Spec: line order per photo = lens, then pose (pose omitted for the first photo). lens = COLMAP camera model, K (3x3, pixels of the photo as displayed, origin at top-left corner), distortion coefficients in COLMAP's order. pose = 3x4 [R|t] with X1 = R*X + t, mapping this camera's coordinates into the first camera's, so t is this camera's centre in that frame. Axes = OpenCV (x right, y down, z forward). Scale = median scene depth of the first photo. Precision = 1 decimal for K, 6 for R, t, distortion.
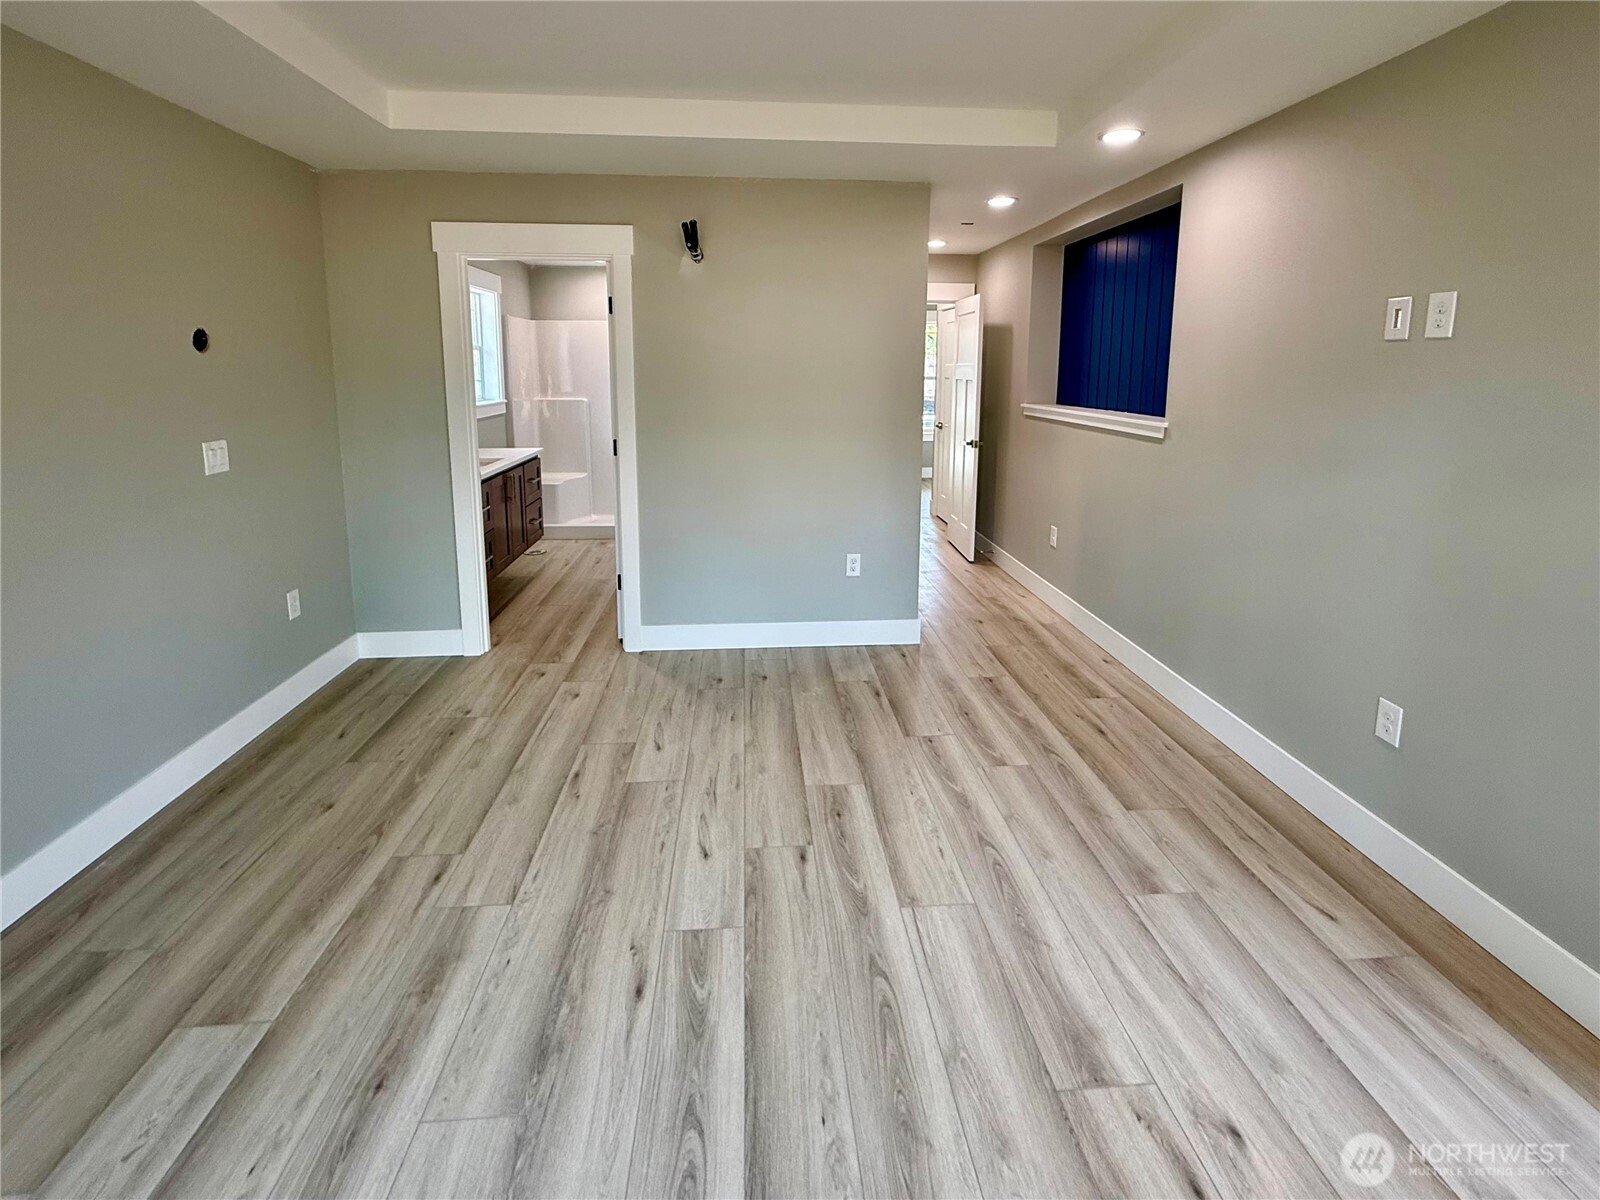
lens RADIAL K [[697.1, 0, 804.2], [0, 697.1, 512.1], [0, 0, 1]] dist [-0.001288, 0.000845]
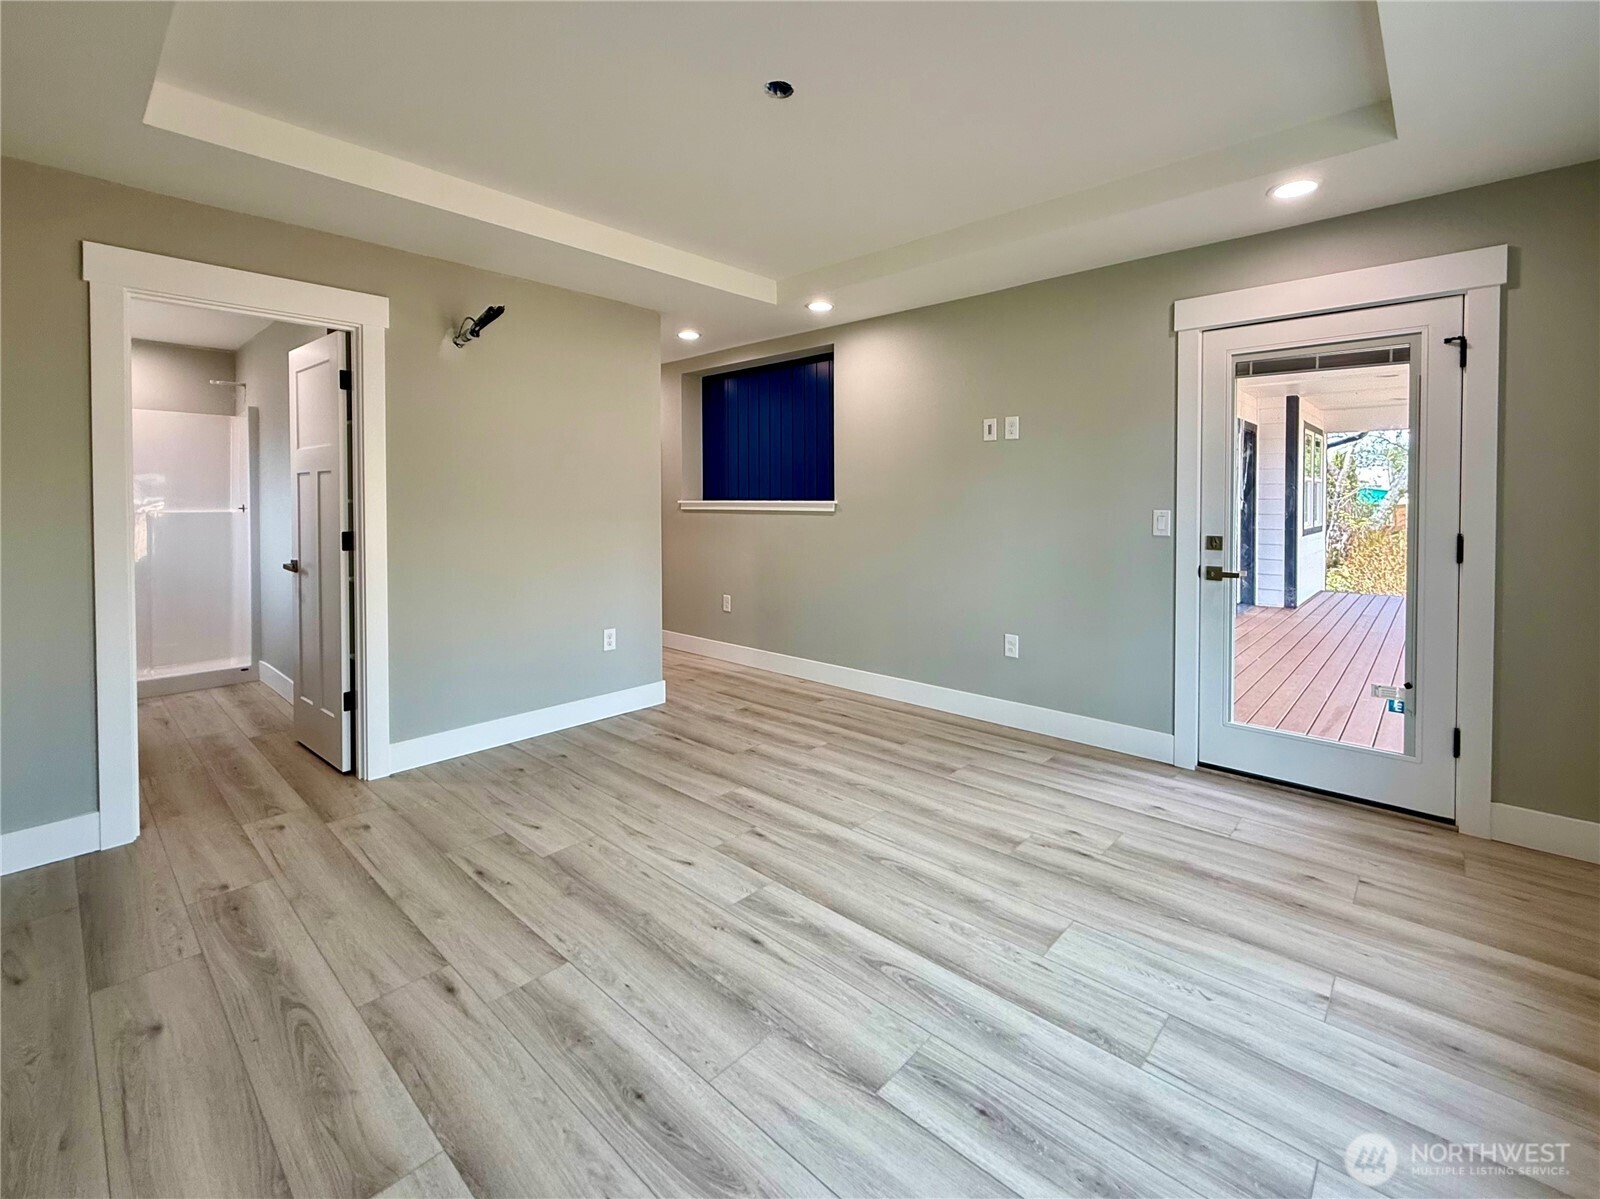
lens RADIAL K [[697.1, 0, 804.2], [0, 697.1, 511.6], [0, 0, 1]] dist [-0.001288, 0.000845]
pose [[0.731120, -0.016337, 0.682053, -0.752721], [0.144831, 0.980644, -0.131760, 0.119732], [-0.666699, 0.195115, 0.719335, -0.020168]]
